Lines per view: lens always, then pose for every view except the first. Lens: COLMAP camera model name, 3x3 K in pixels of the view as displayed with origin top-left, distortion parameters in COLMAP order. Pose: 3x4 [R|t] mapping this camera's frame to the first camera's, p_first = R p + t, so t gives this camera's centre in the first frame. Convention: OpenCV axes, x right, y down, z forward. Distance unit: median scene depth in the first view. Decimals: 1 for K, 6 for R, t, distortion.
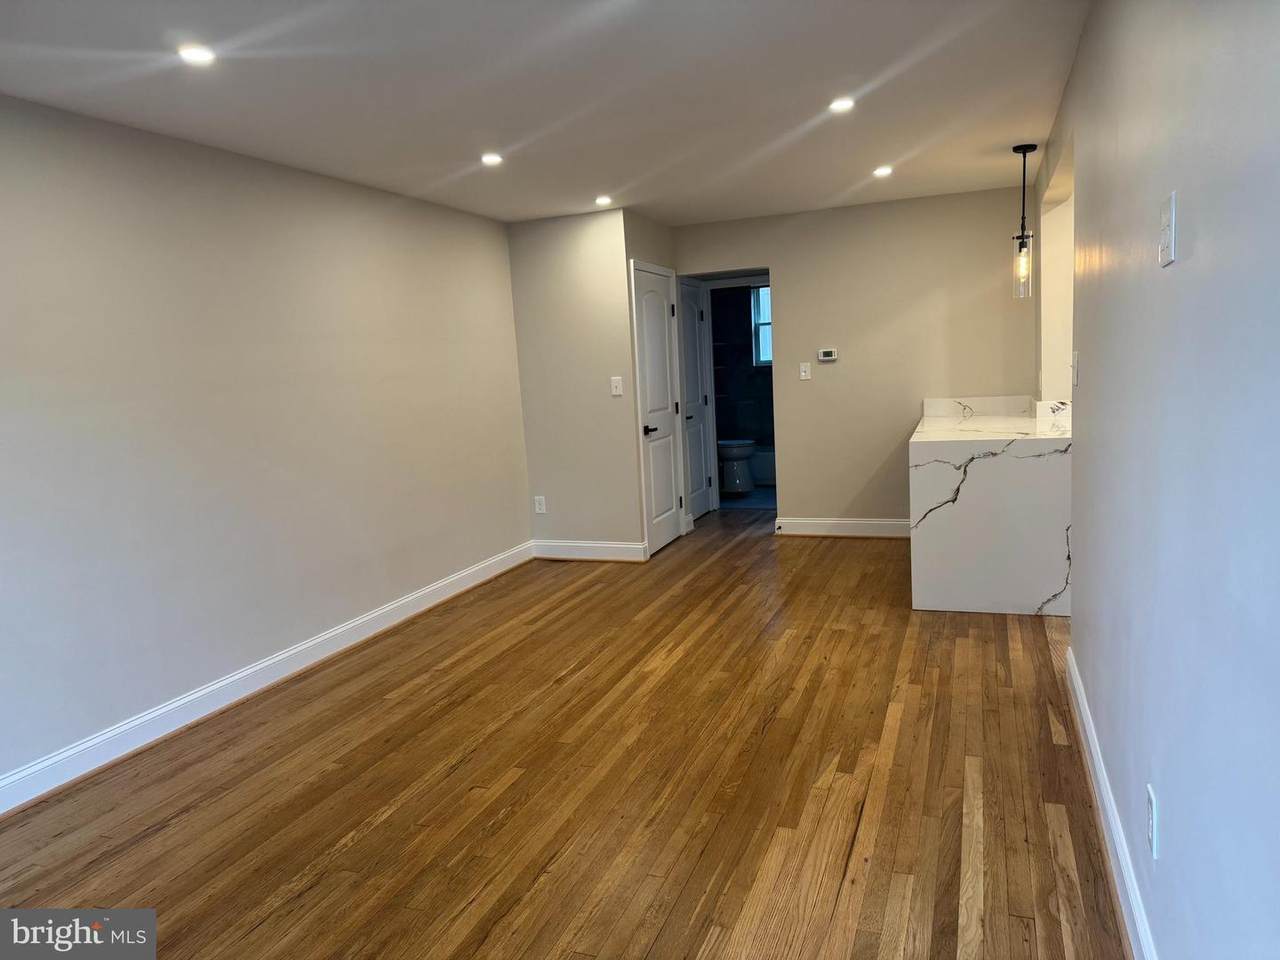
lens RADIAL K [[862.3, 0, 640.0], [0, 862.3, 480.0], [0, 0, 1]] dist [0.004250, -0.002896]
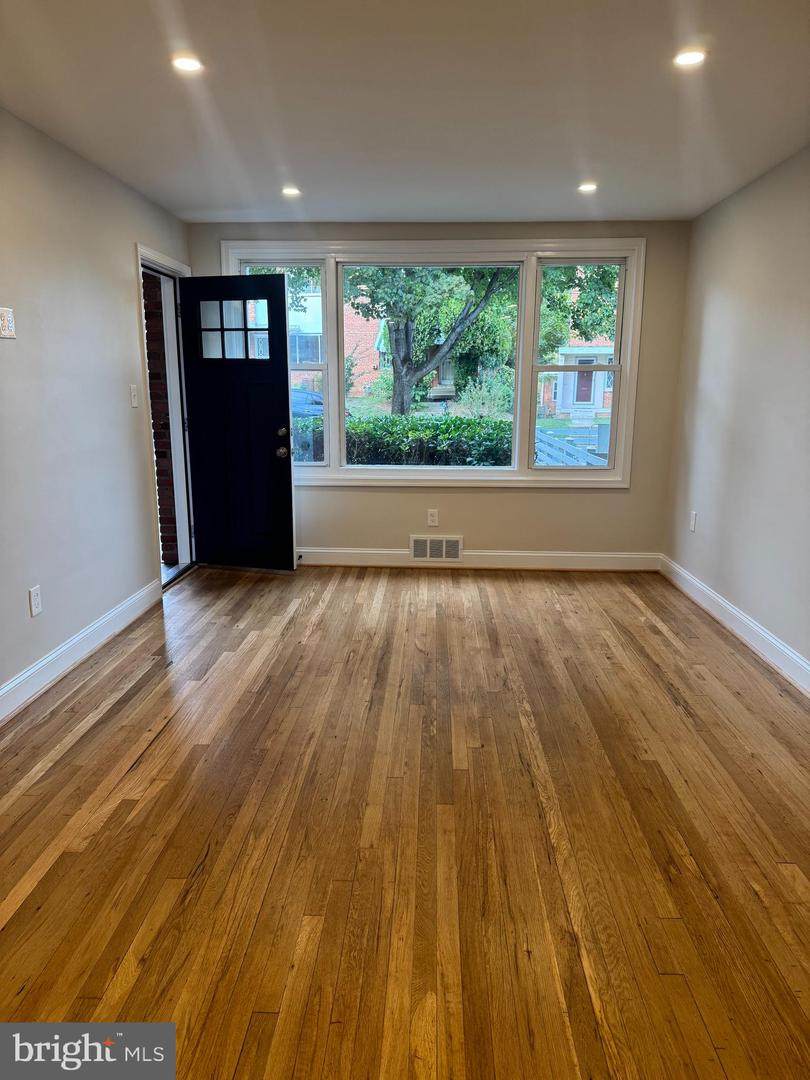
lens RADIAL K [[727.6, 0, 405.0], [0, 727.6, 540.0], [0, 0, 1]] dist [0.004250, -0.002896]
pose [[-0.946435, 0.116963, -0.300965, 0.154929], [0.006390, 0.938689, 0.344705, -0.222757], [0.322831, 0.324317, -0.889156, 1.726304]]
